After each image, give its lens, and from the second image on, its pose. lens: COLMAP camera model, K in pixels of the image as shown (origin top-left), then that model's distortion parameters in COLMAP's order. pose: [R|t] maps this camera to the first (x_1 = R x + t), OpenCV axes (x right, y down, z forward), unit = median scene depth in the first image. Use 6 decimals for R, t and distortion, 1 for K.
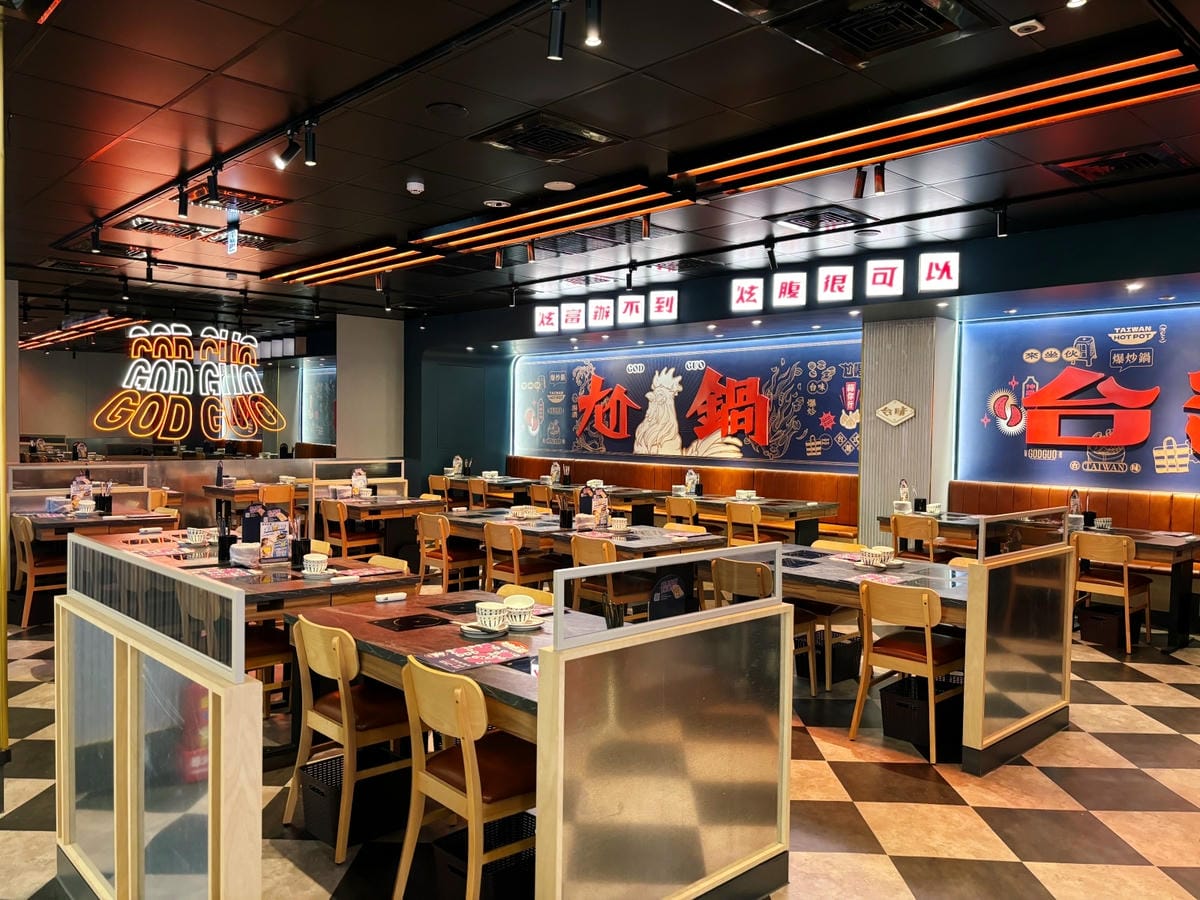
lens RADIAL K [[921.2, 0, 600.0], [0, 921.2, 451.3], [0, 0, 1]] dist [0.010022, -0.015027]
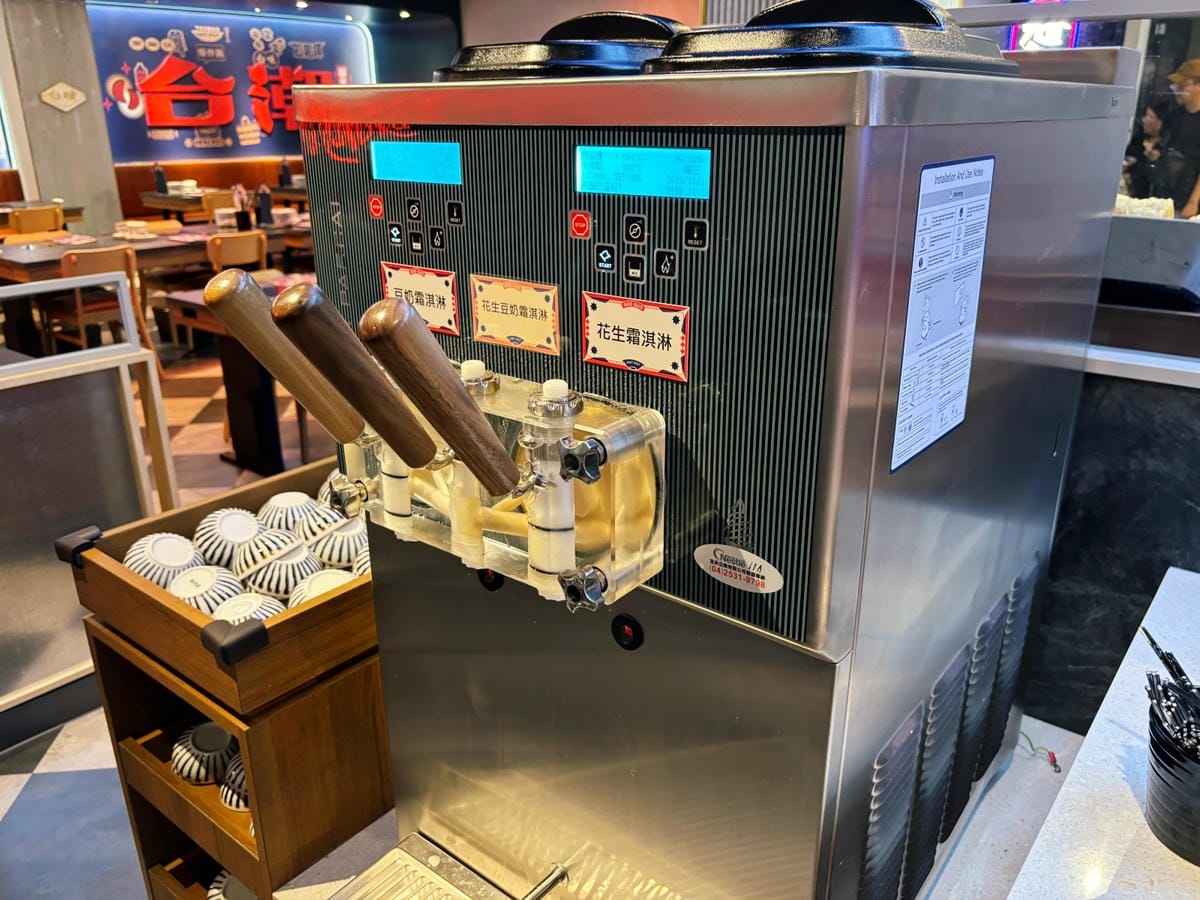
lens RADIAL K [[921.2, 0, 600.8], [0, 921.2, 449.6], [0, 0, 1]] dist [0.010022, -0.015027]
pose [[-0.141953, -0.355097, 0.923989, -0.826412], [0.025117, 0.931849, 0.361977, -0.034182], [-0.989555, 0.074591, -0.123360, 0.606658]]
